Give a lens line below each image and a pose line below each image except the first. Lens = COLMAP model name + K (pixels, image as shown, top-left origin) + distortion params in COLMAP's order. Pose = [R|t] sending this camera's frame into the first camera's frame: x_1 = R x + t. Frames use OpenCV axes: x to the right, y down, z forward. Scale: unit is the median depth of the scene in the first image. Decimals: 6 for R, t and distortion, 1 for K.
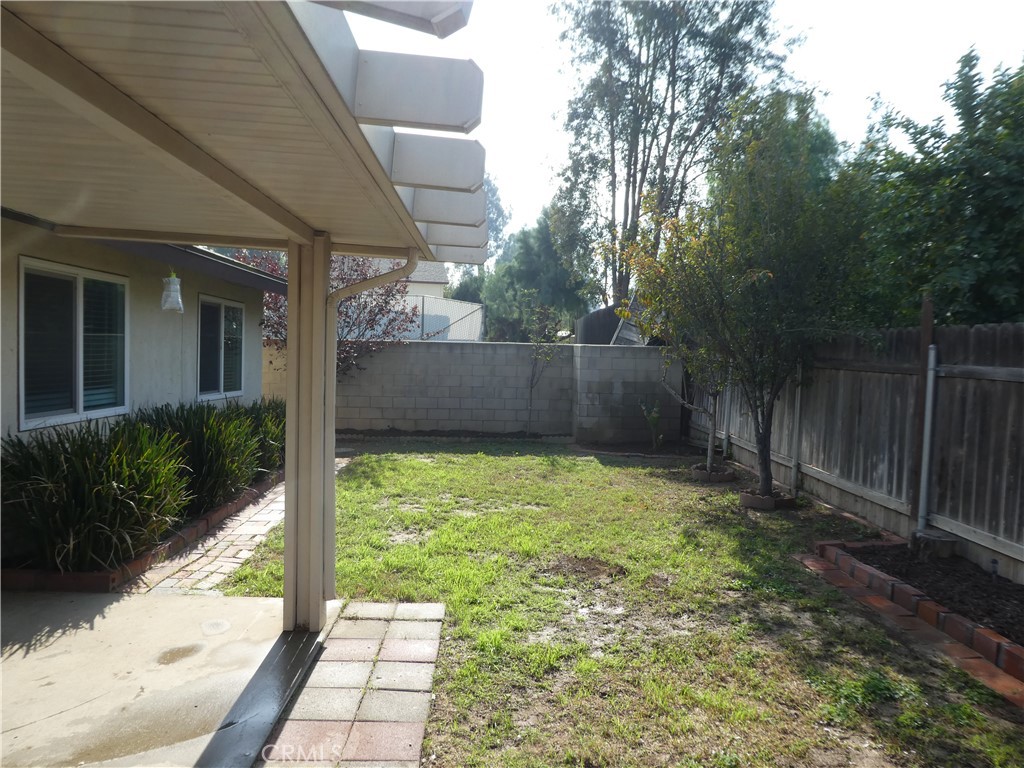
lens RADIAL K [[744.1, 0, 517.7], [0, 744.1, 378.8], [0, 0, 1]] dist [-0.036224, 0.012341]
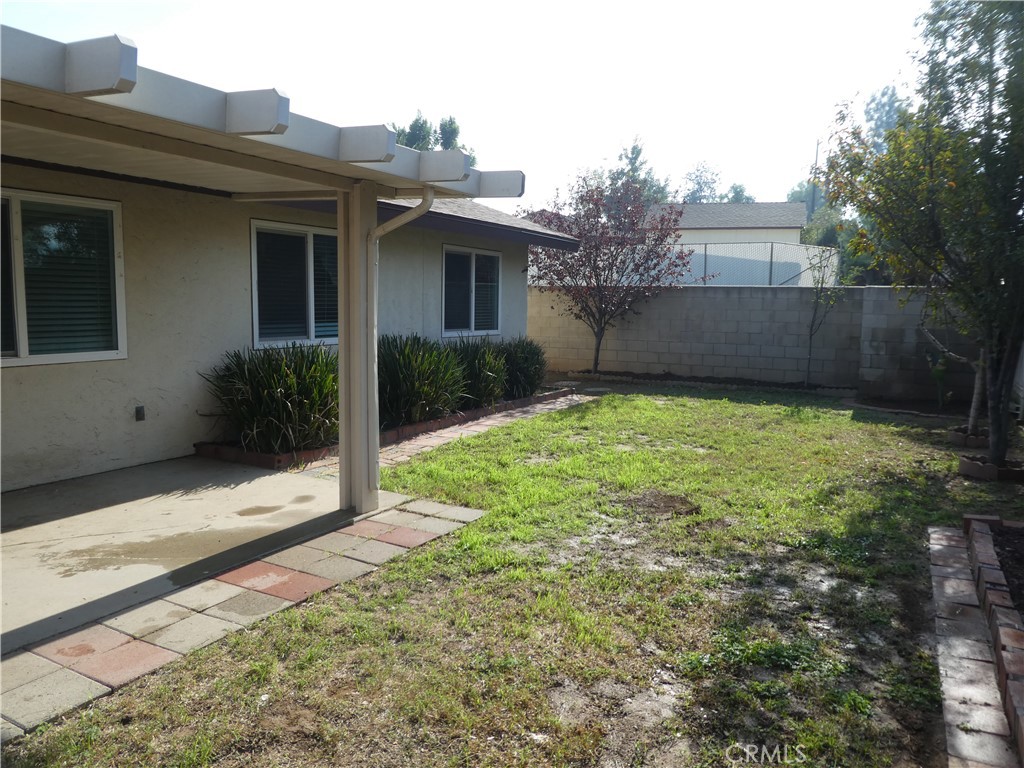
lens RADIAL K [[744.1, 0, 520.8], [0, 744.1, 387.5], [0, 0, 1]] dist [-0.036224, 0.012341]
pose [[0.858828, 0.049718, -0.509846, 0.432990], [-0.012654, 0.997034, 0.075912, 0.029739], [0.512108, -0.058744, 0.856910, 0.075996]]
